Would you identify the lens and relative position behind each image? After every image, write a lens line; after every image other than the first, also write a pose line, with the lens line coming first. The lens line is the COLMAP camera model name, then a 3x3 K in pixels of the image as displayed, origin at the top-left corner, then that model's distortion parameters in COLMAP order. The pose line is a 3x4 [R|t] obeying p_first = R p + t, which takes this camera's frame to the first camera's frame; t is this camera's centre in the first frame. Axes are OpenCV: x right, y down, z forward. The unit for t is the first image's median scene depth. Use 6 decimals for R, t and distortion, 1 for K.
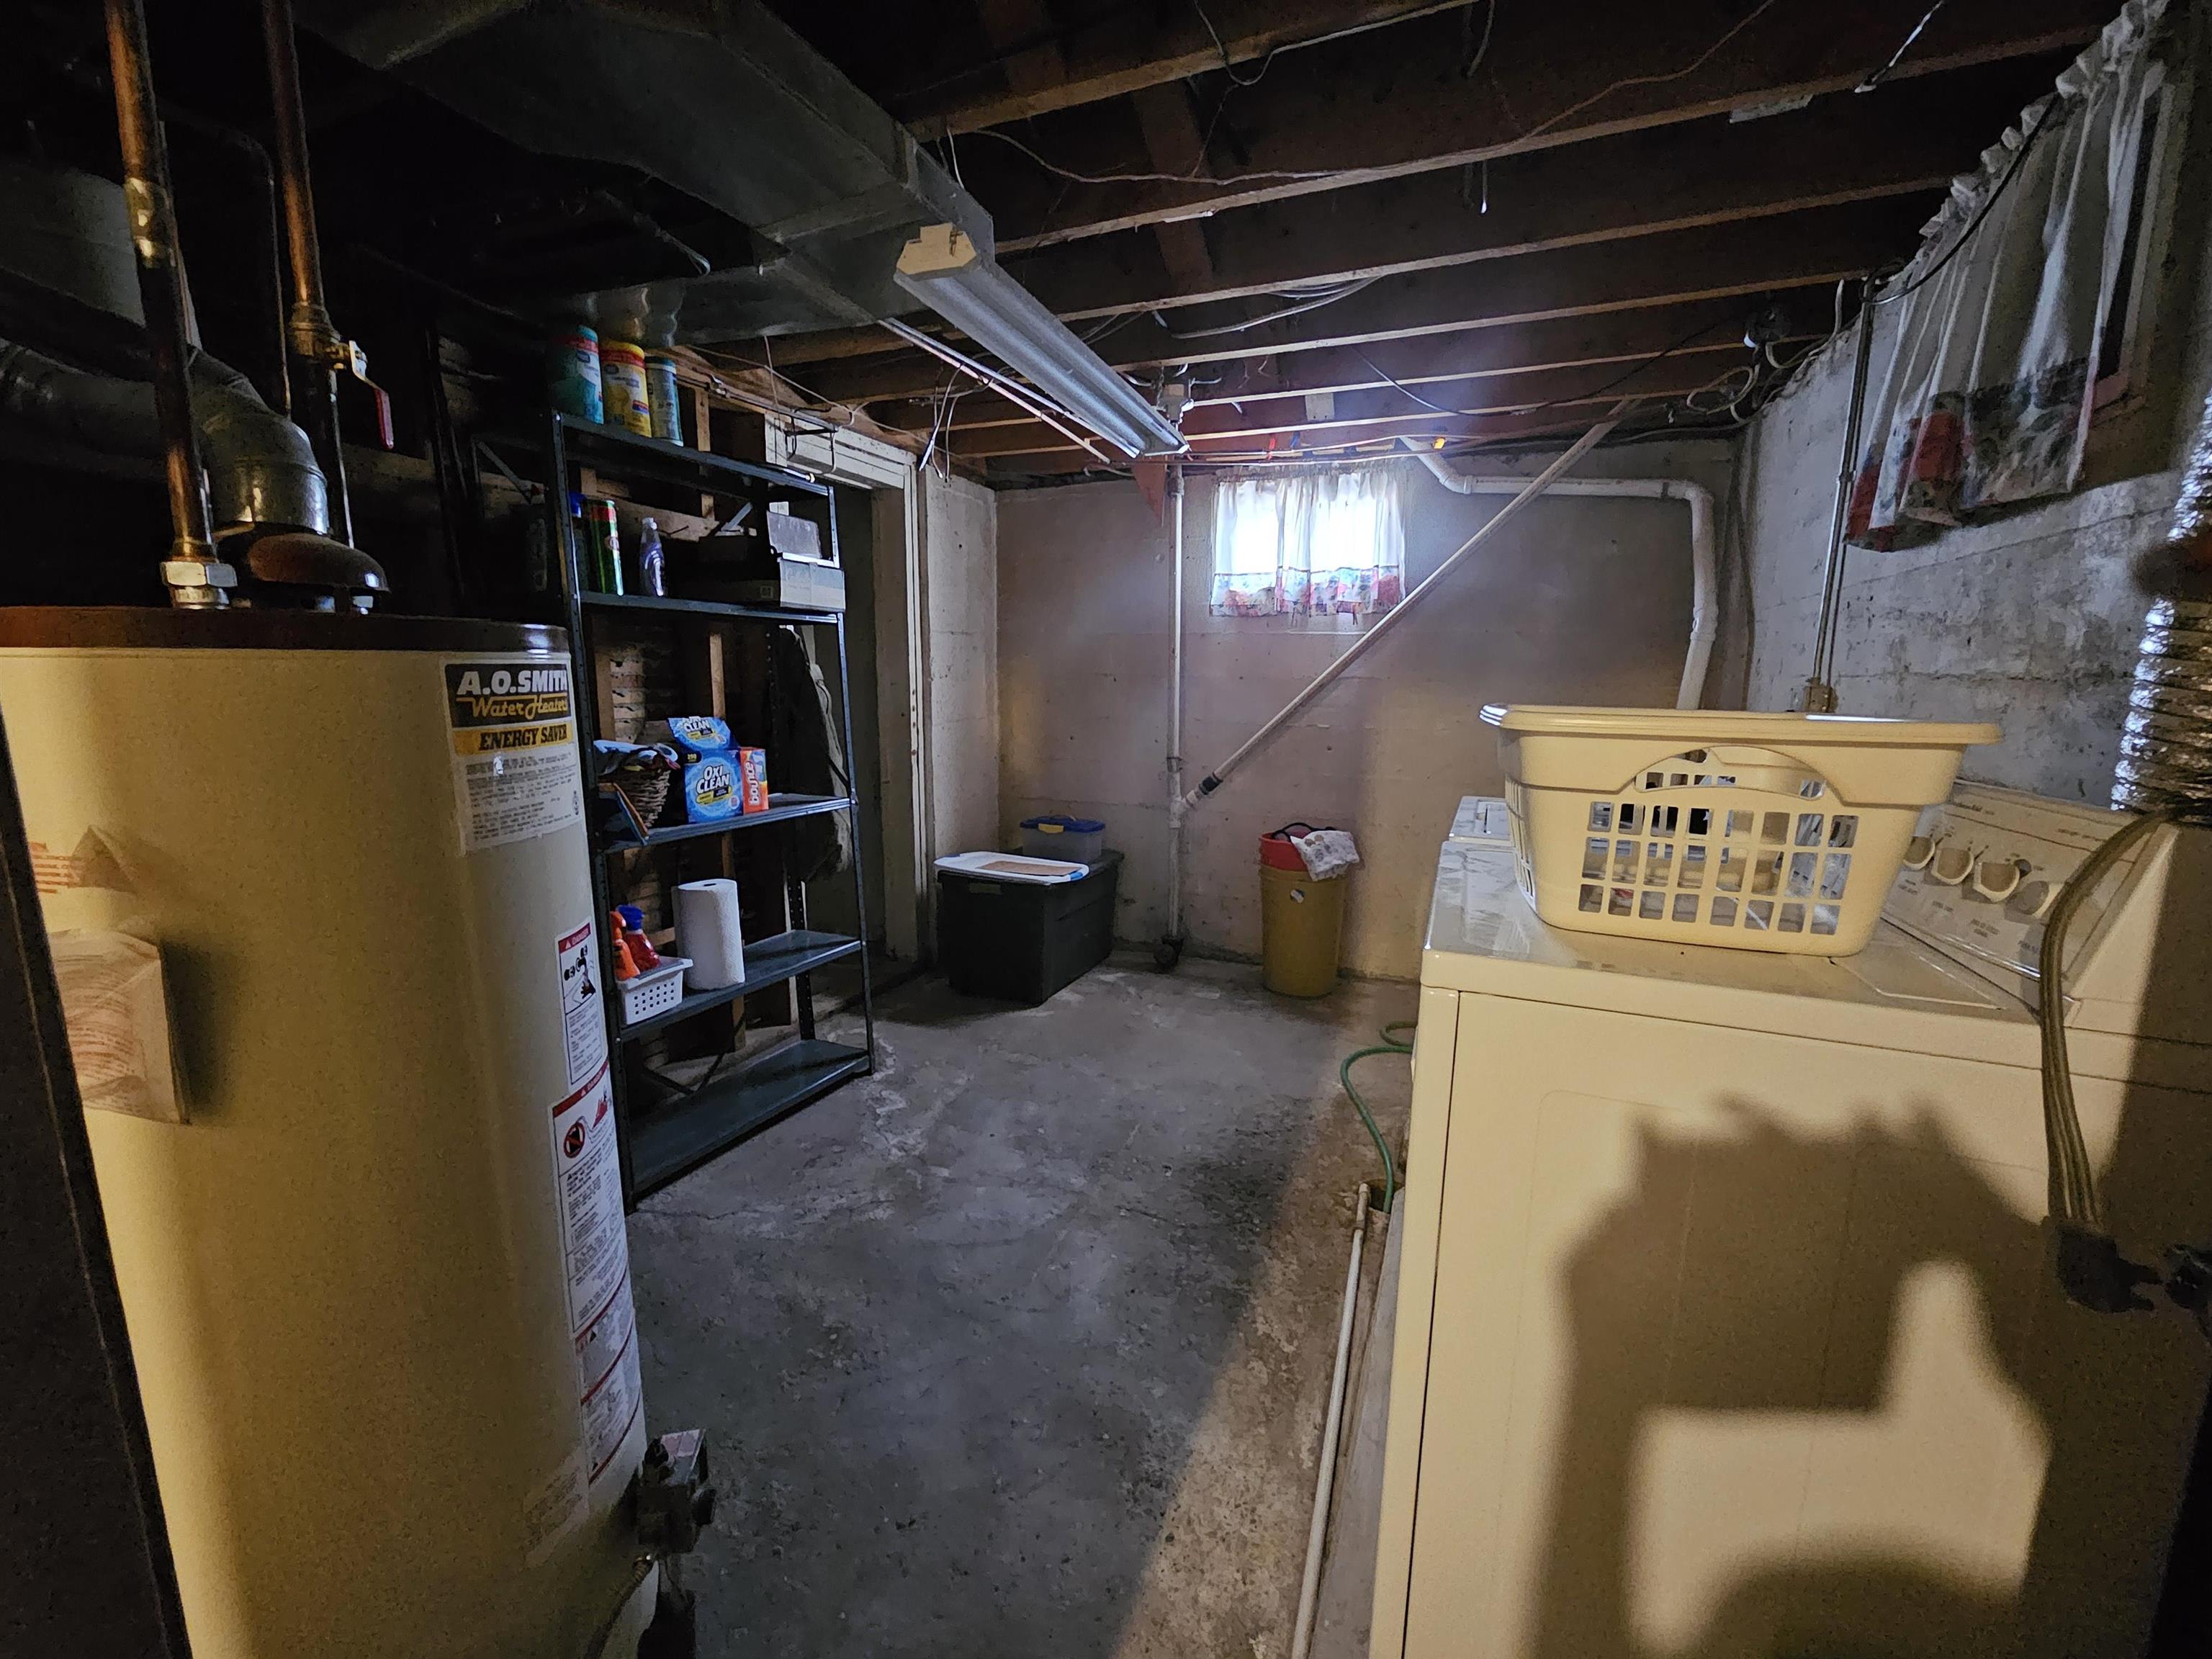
lens RADIAL K [[910.9, 0, 1108.9], [0, 910.9, 825.2], [0, 0, 1]] dist [-0.004083, 0.001660]
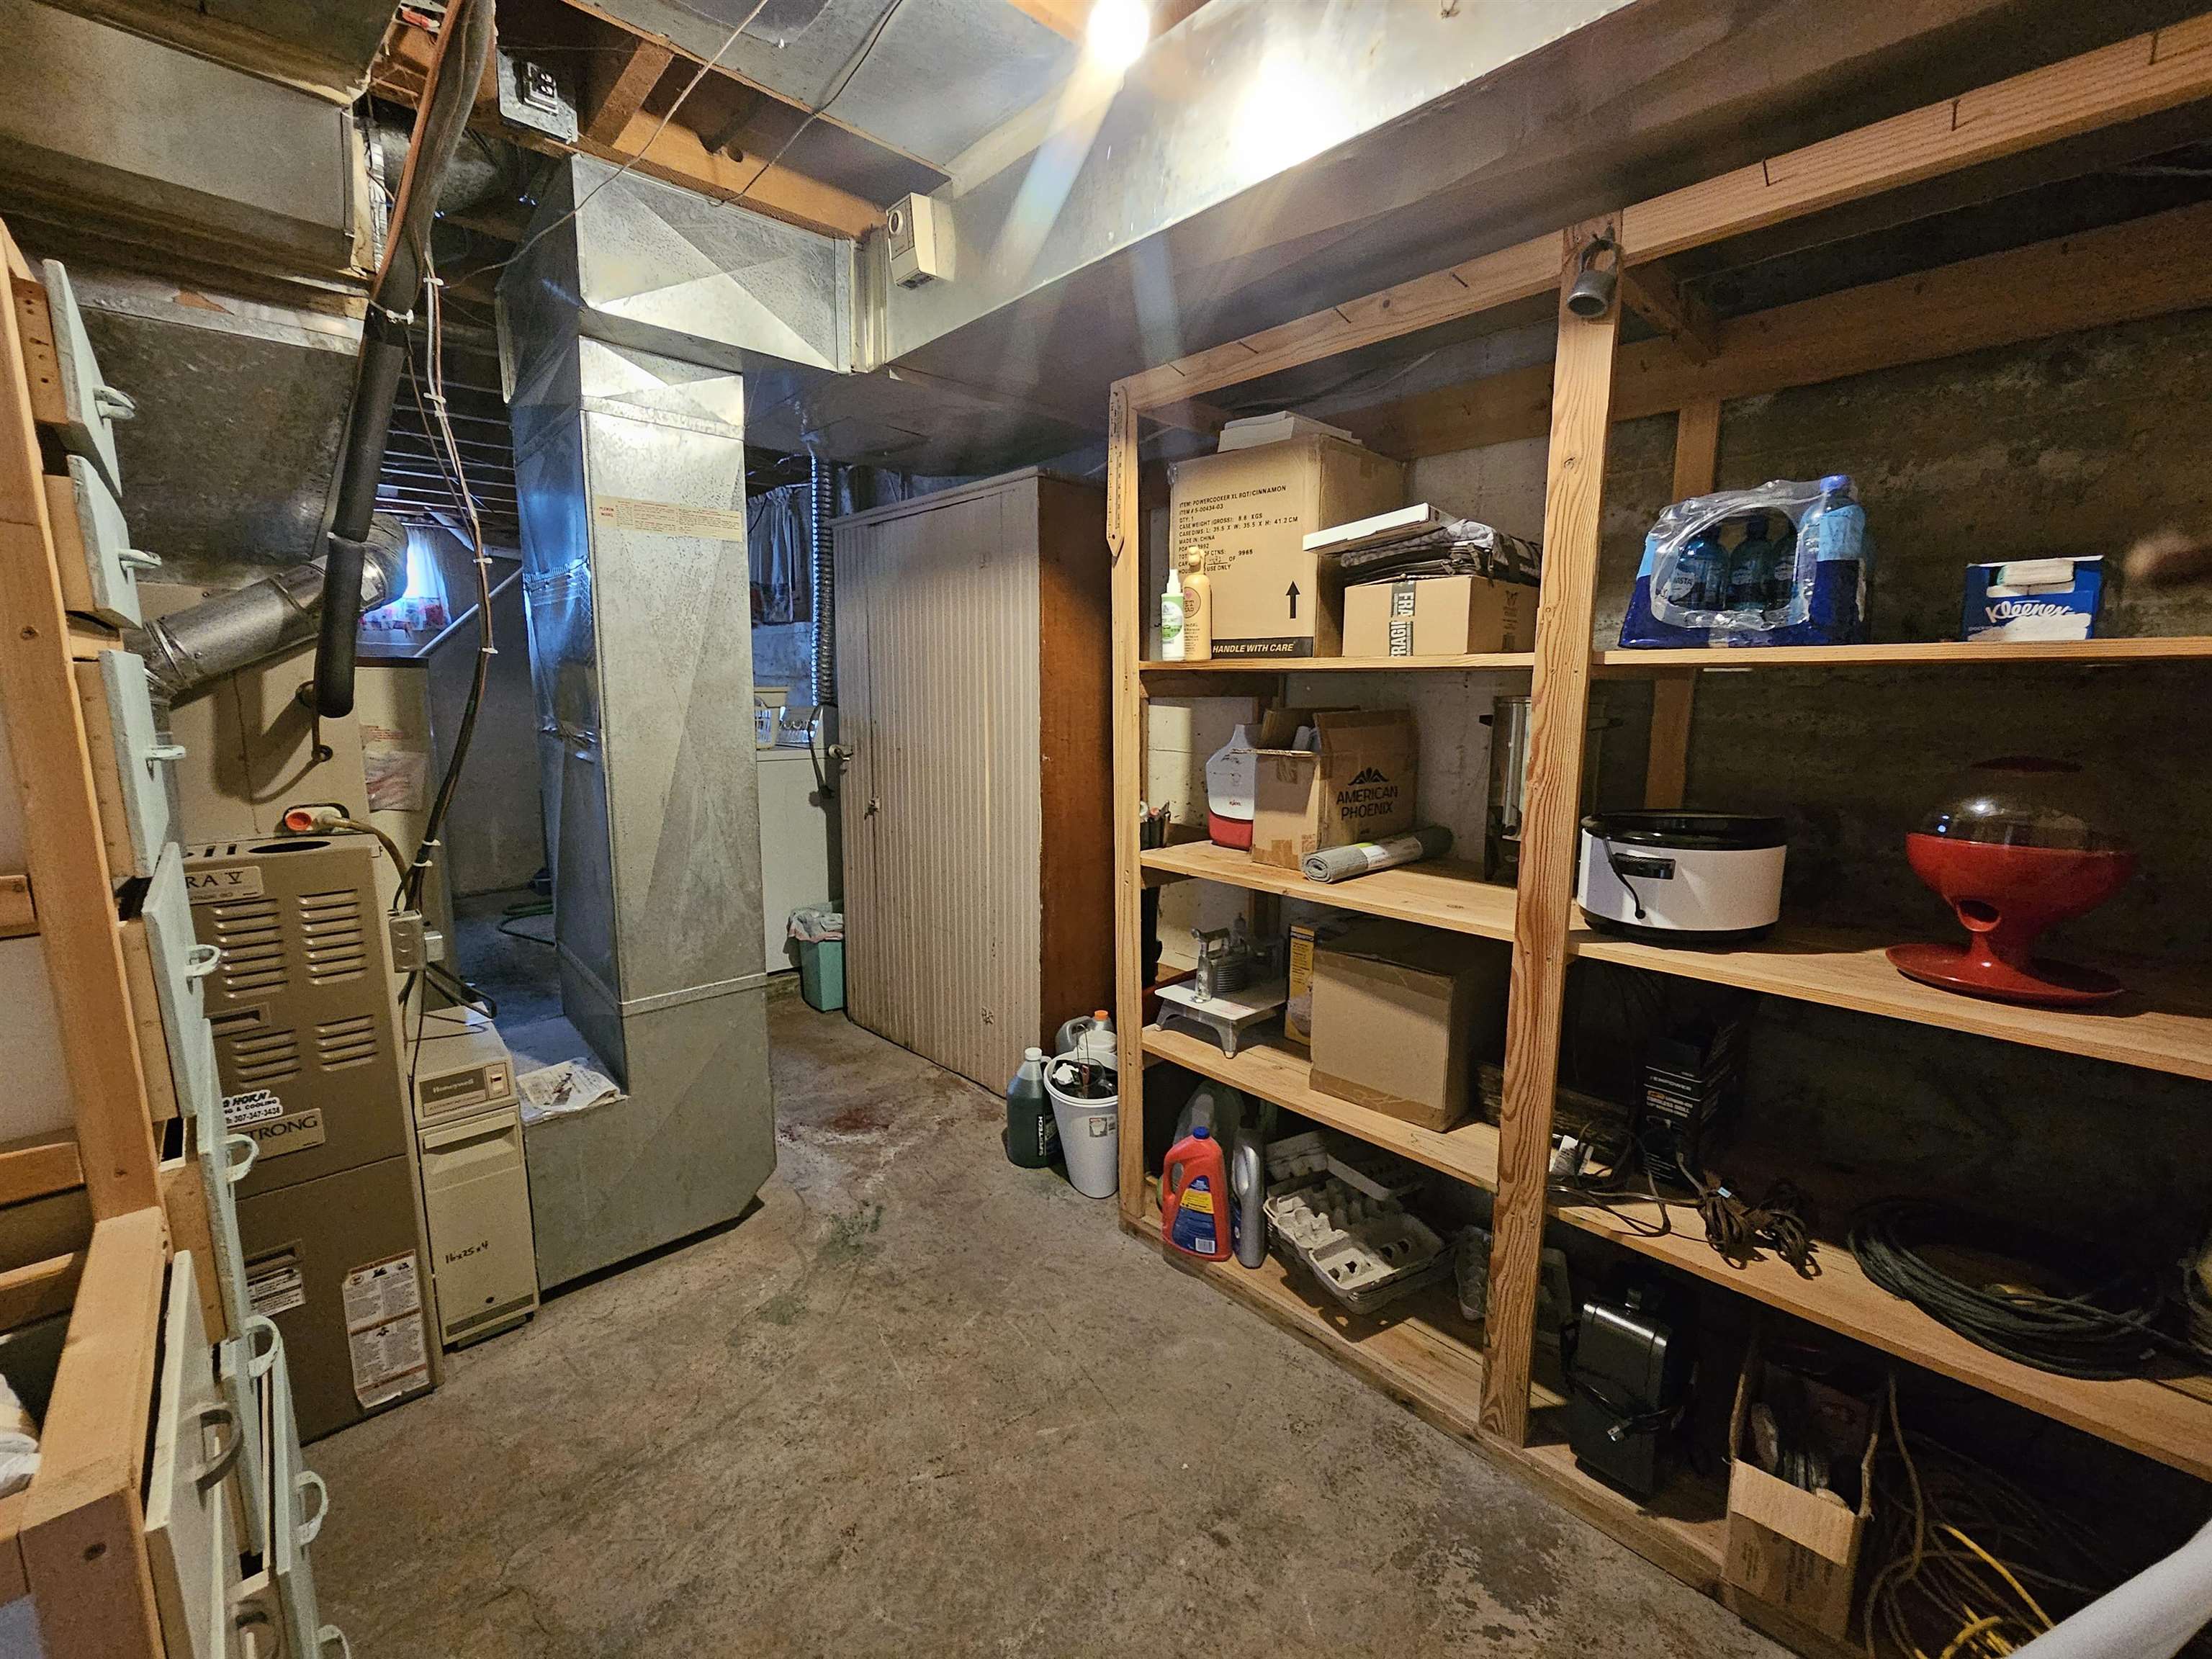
lens RADIAL K [[910.9, 0, 1105.6], [0, 910.9, 826.8], [0, 0, 1]] dist [-0.004083, 0.001660]
pose [[0.419409, -0.142521, 0.896540, -1.430227], [0.143642, 0.985576, 0.089478, 0.223400], [-0.896361, 0.091253, 0.433832, -1.298400]]
